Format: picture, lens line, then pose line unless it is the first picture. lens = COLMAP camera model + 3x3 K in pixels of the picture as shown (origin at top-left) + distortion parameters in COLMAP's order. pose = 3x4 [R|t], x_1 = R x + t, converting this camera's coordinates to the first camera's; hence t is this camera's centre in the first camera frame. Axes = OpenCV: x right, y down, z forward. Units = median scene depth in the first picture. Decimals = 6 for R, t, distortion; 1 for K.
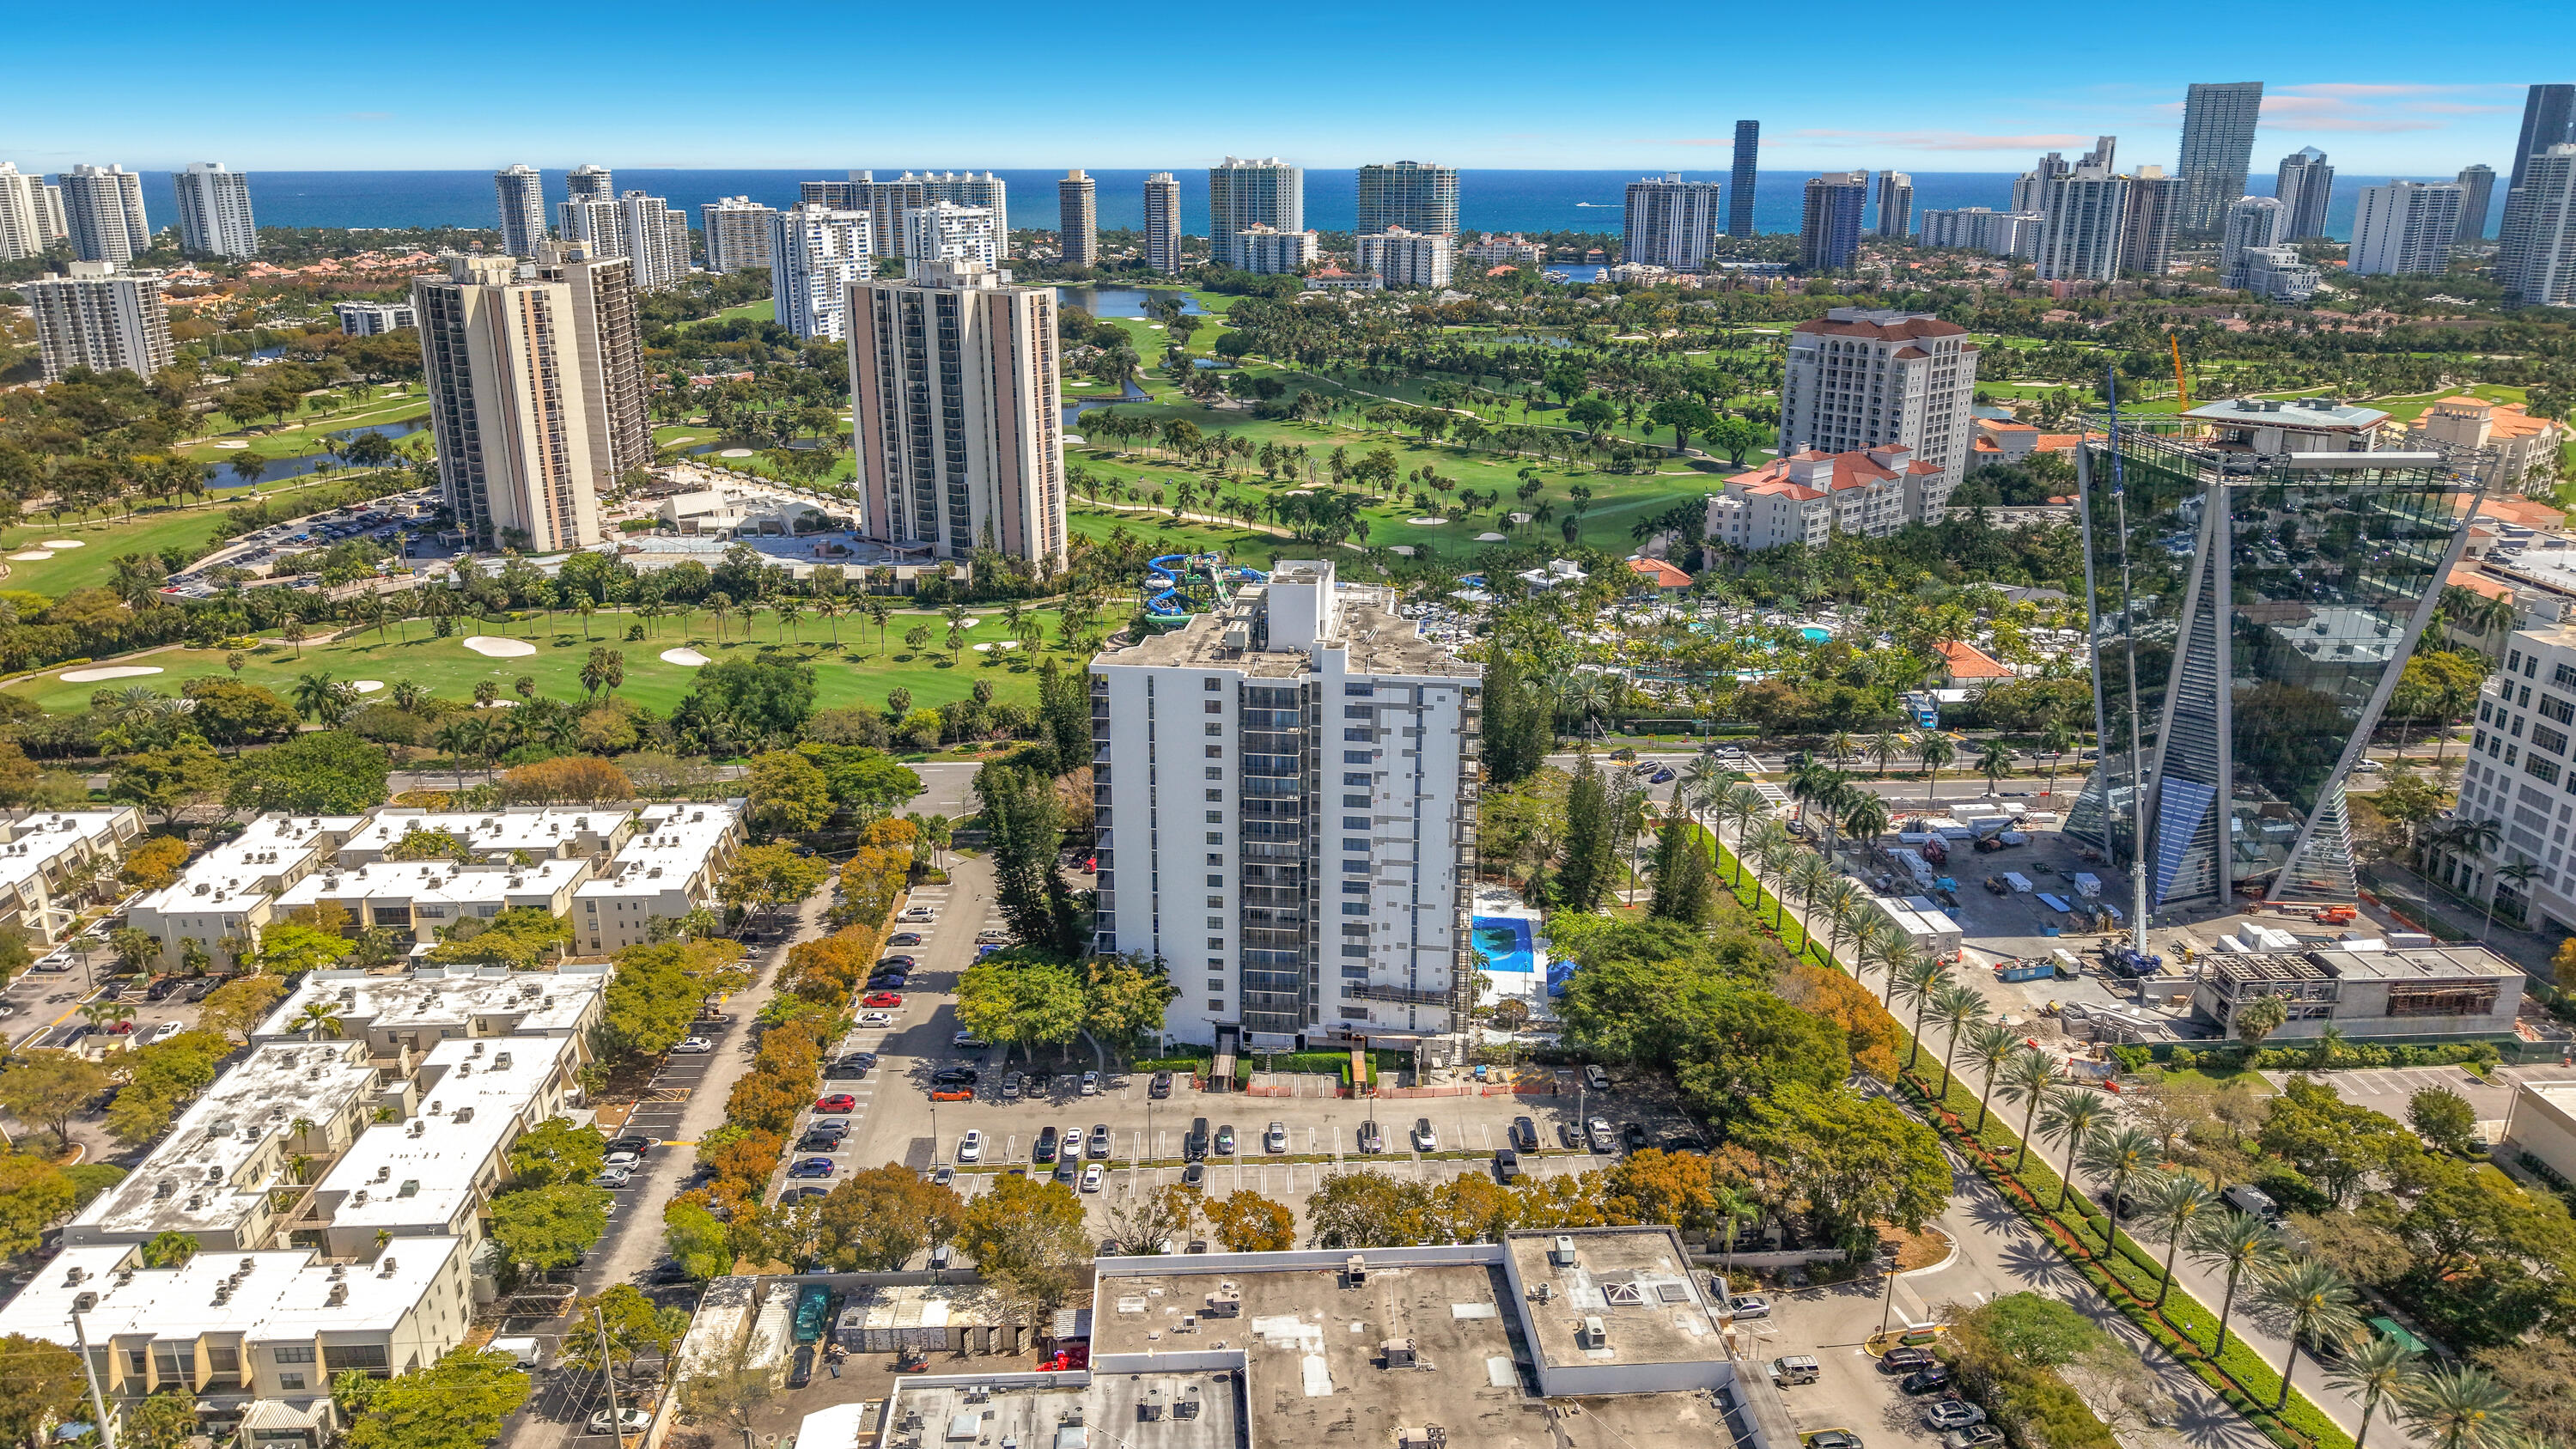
lens RADIAL K [[1732.5, 0, 1288.0], [0, 1732.5, 724.5], [0, 0, 1]] dist [0.005292, -0.028591]
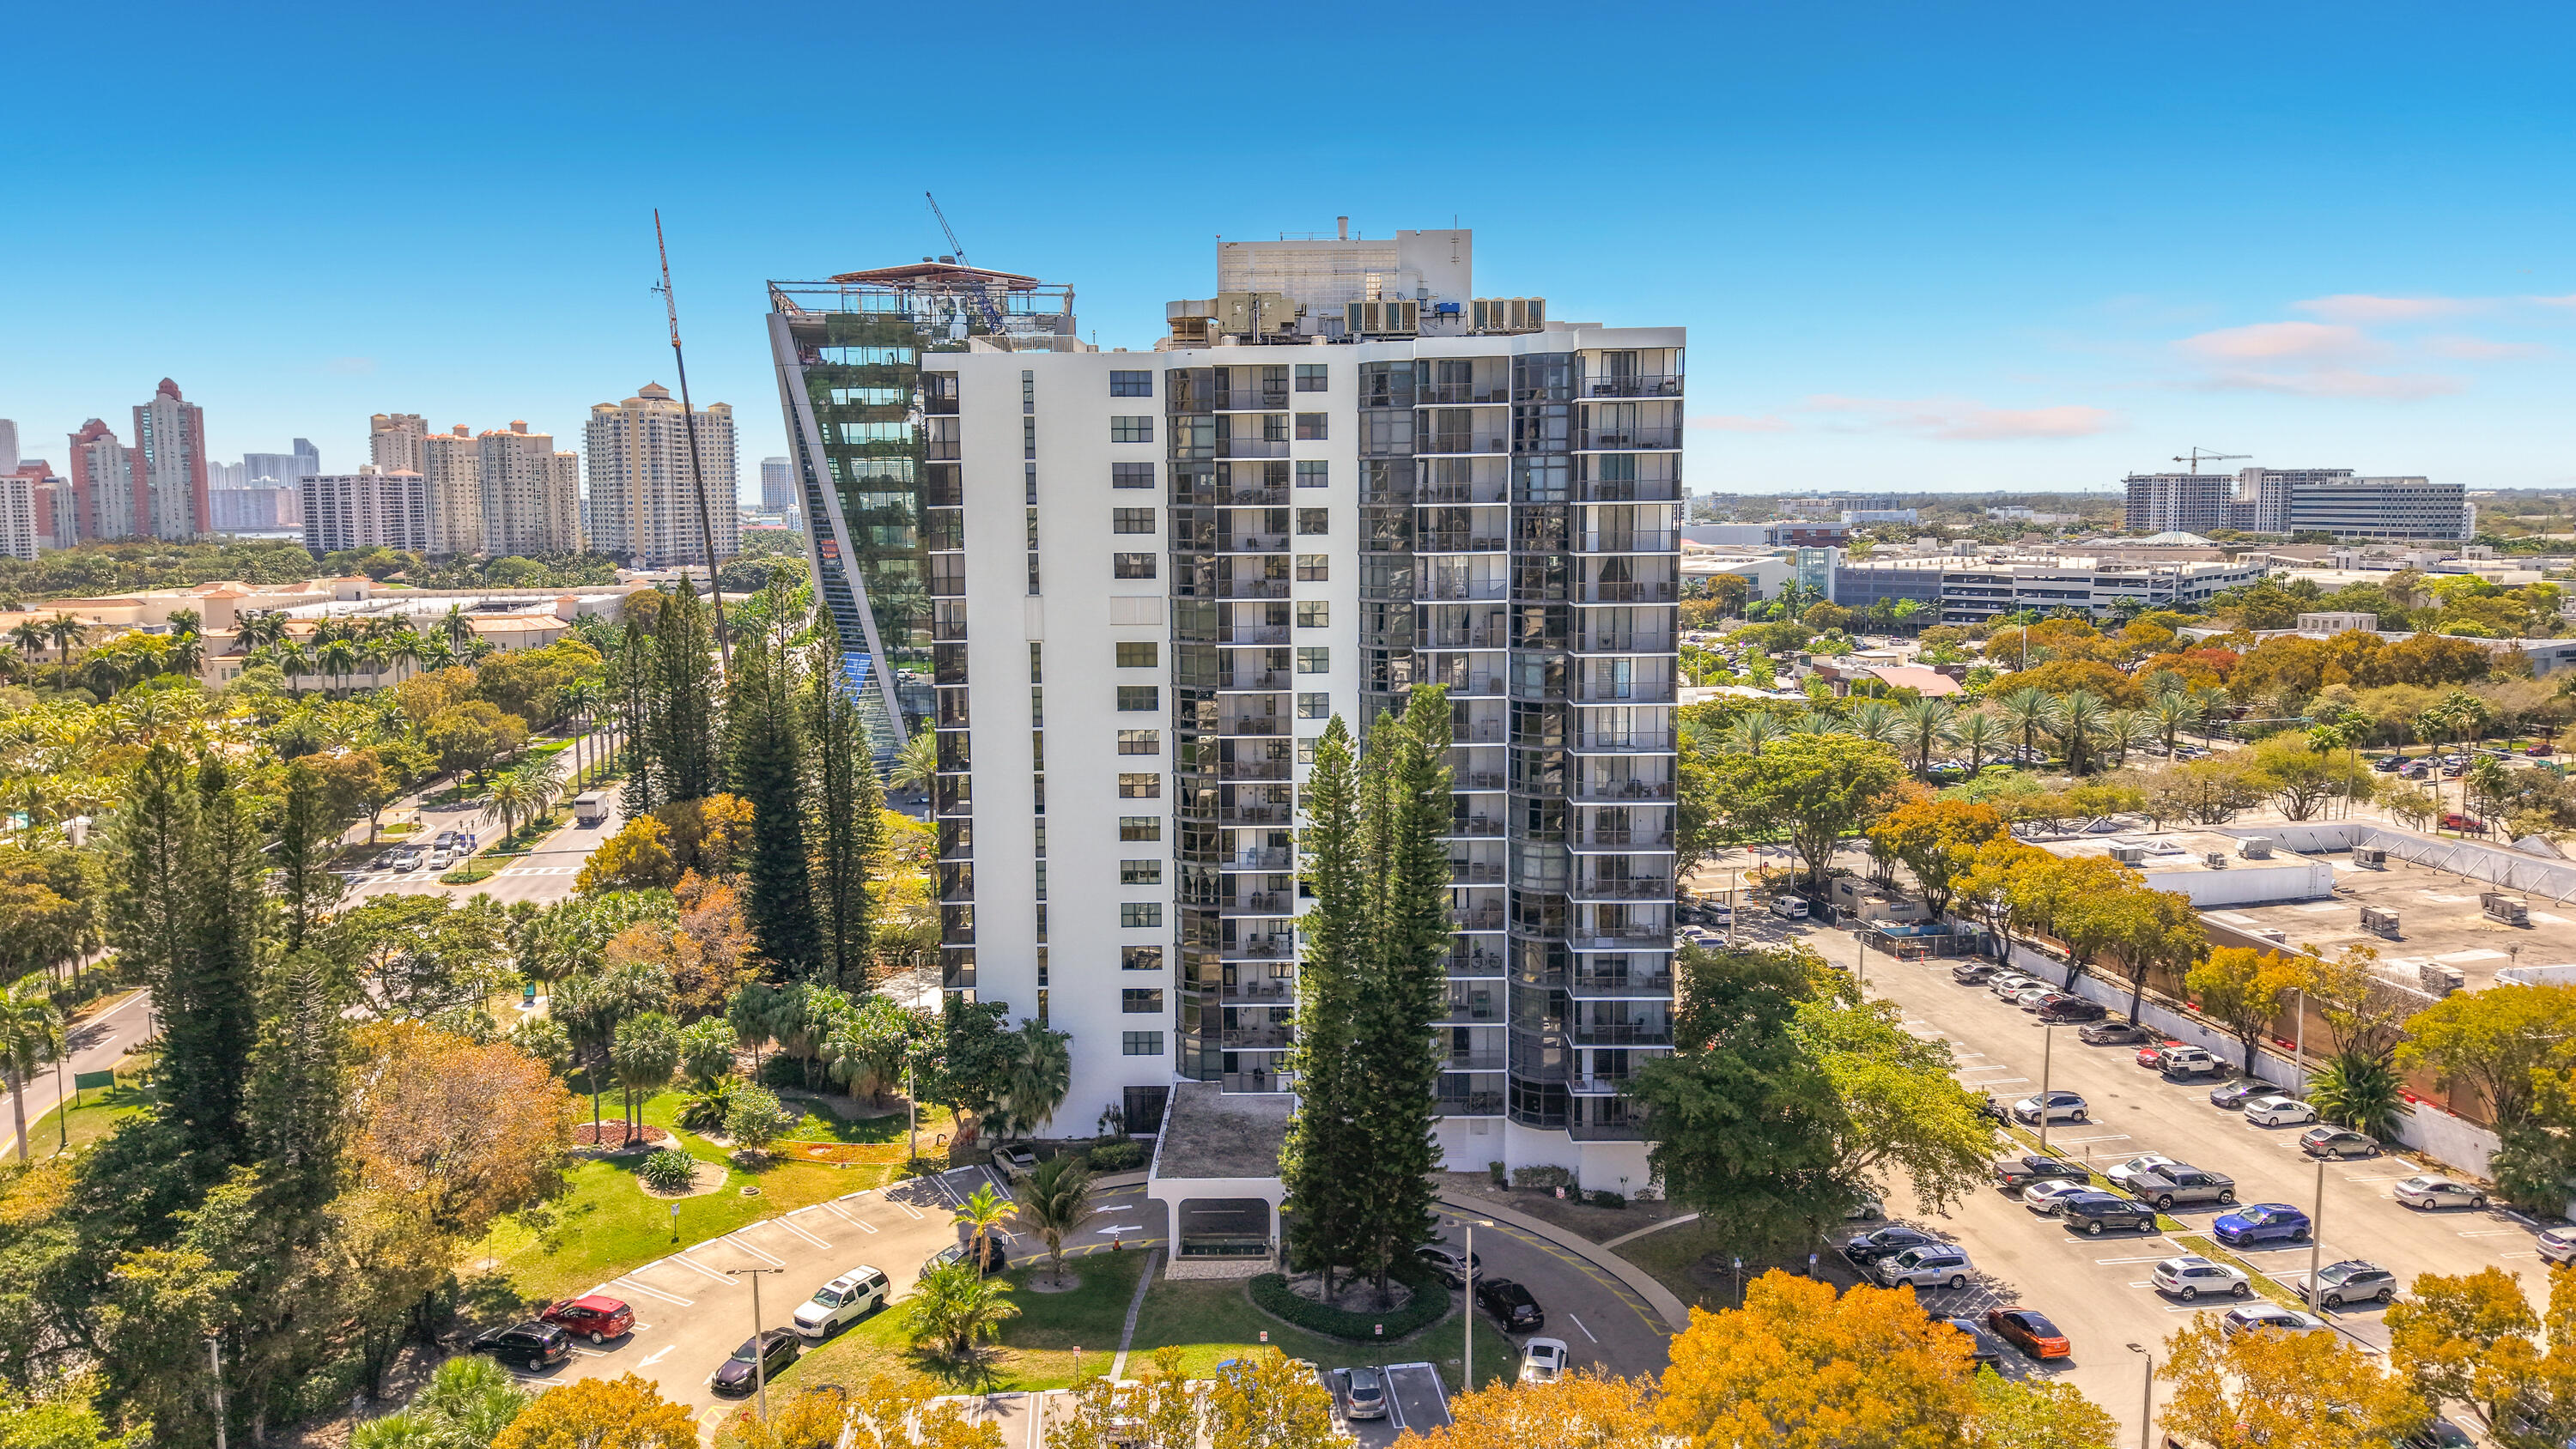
lens RADIAL K [[1763.7, 0, 1279.6], [0, 1763.7, 703.6], [0, 0, 1]] dist [0.002928, -0.031410]
pose [[-0.091858, -0.119582, 0.988566, -0.441433], [0.313029, 0.938967, 0.142669, -0.031965], [-0.945291, 0.322555, -0.048819, 0.878540]]
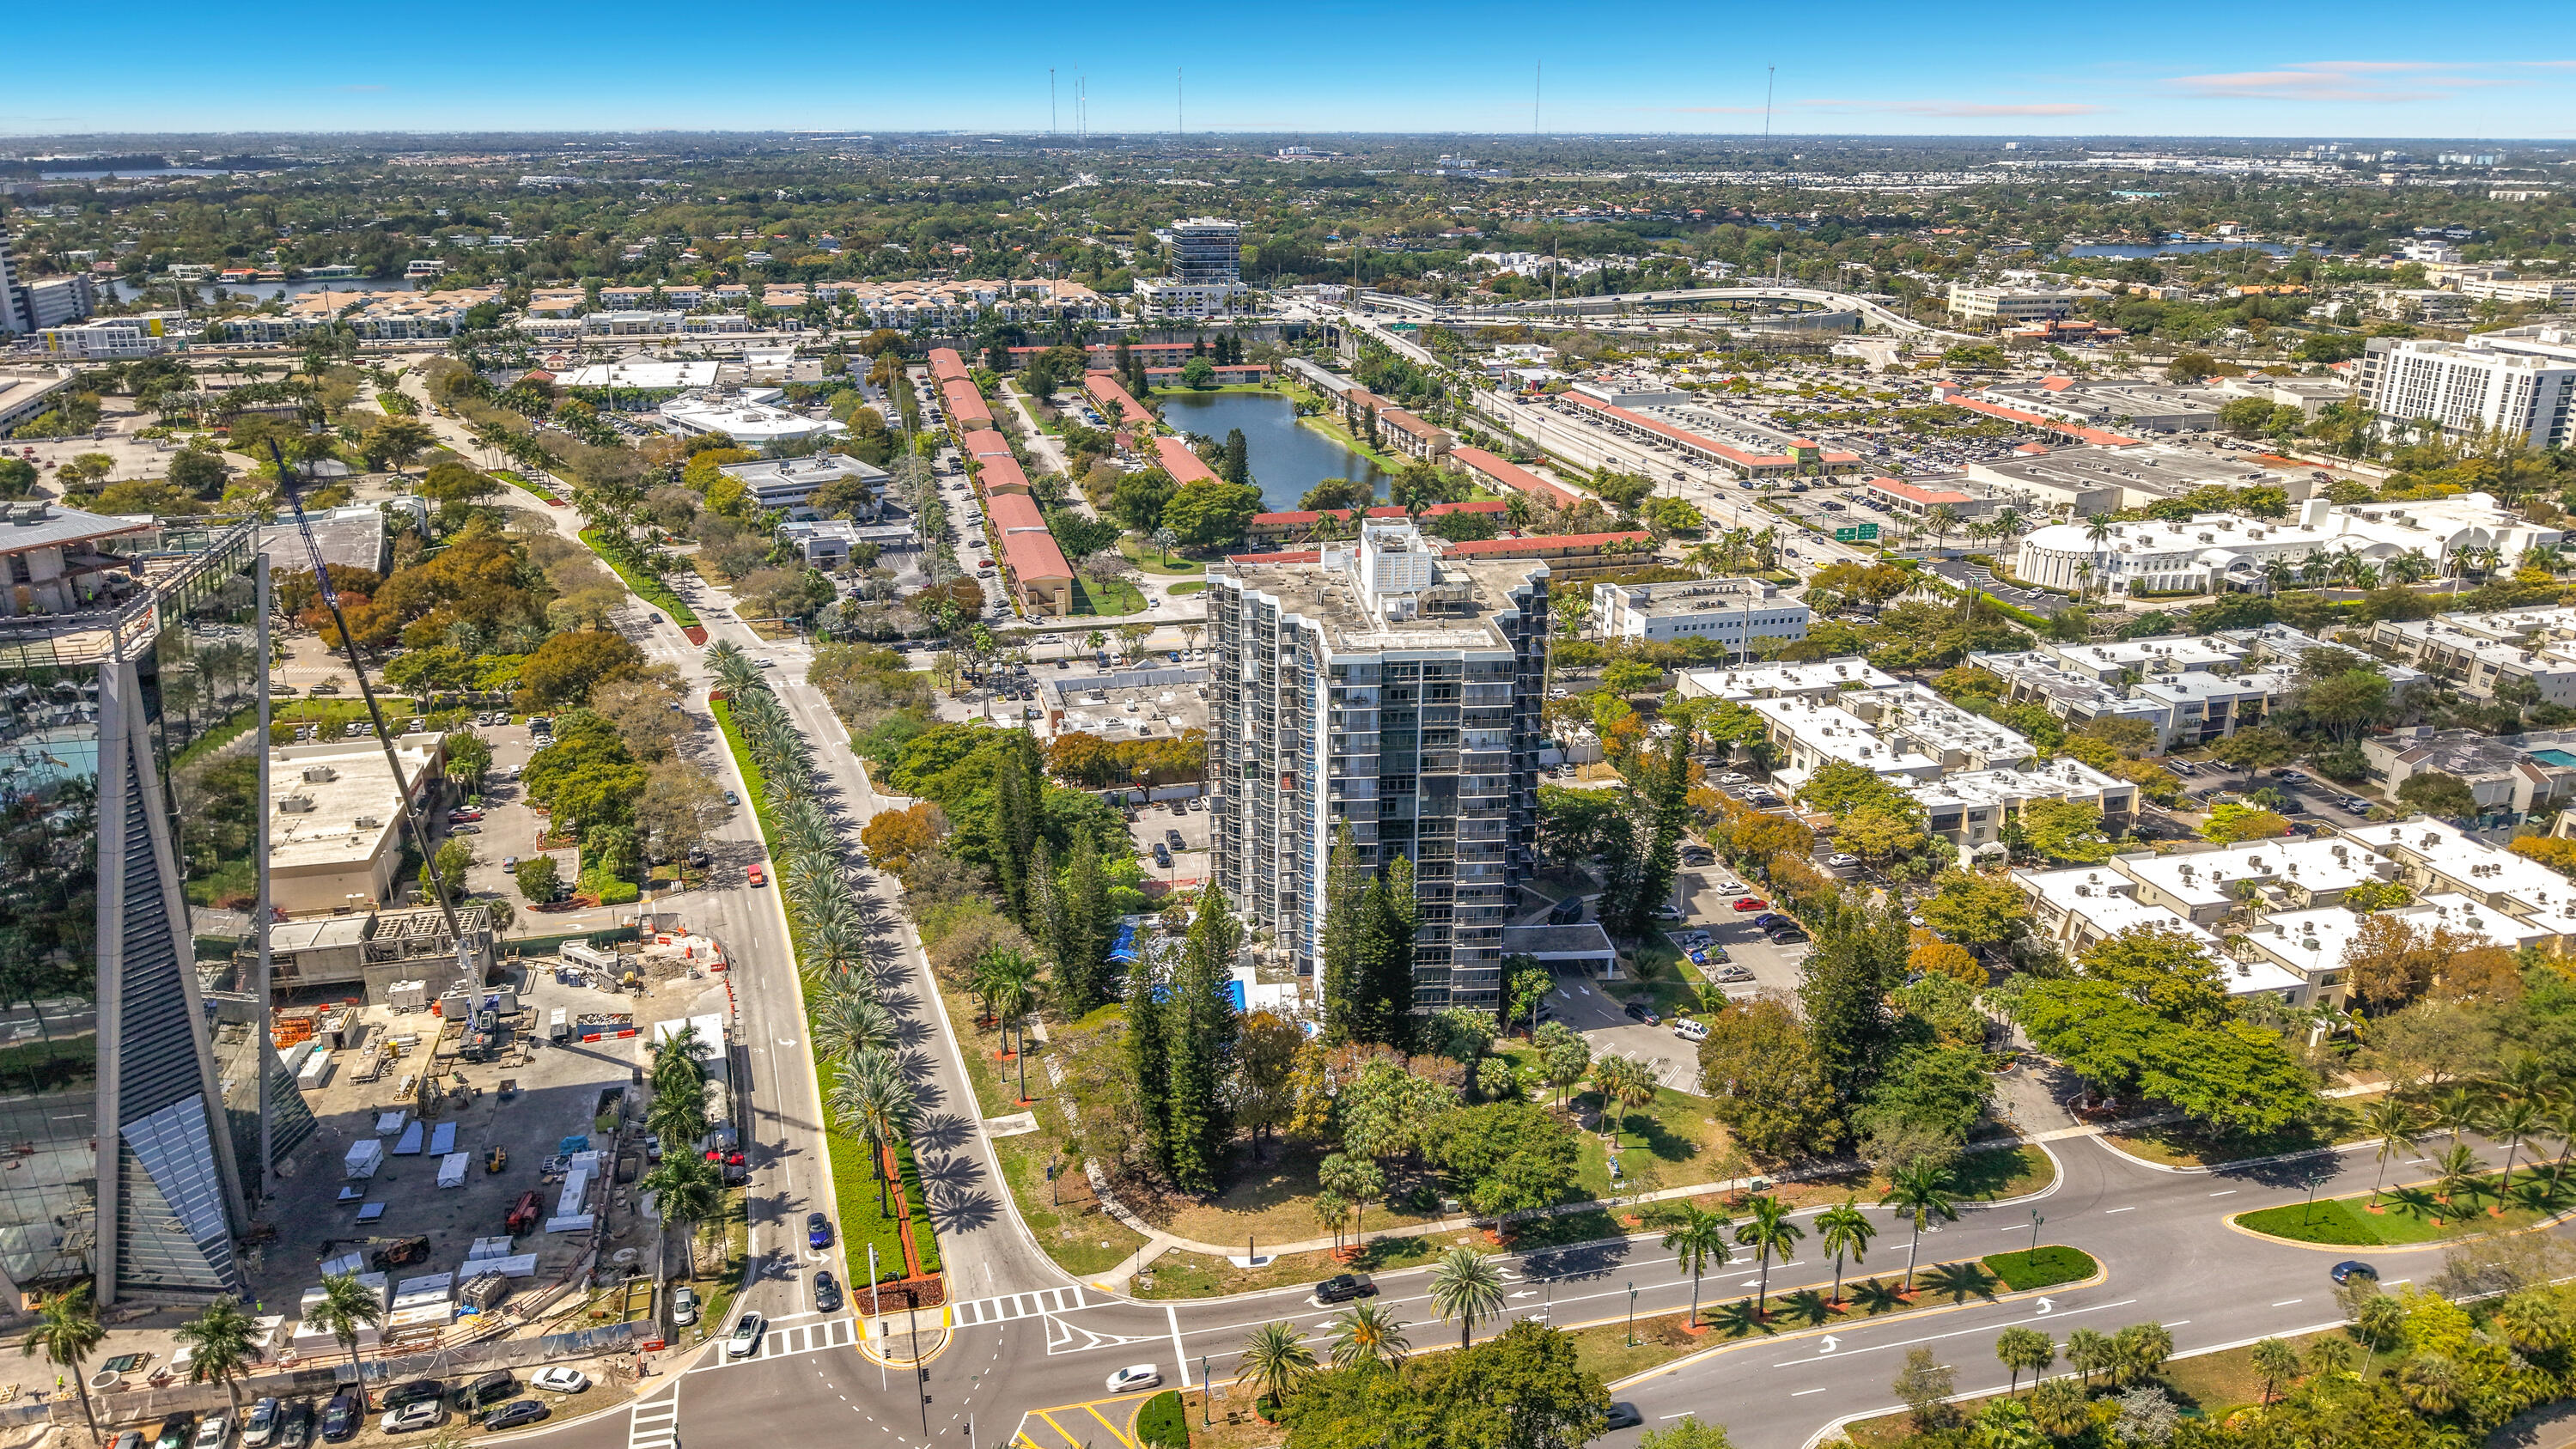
lens RADIAL K [[1778.8, 0, 1278.9], [0, 1778.8, 655.6], [0, 0, 1]] dist [0.002206, -0.030153]
pose [[-0.982960, 0.047789, -0.177501, 0.211286], [-0.060838, 0.826622, 0.559460, -0.491173], [0.173462, 0.560725, -0.809628, 1.506847]]
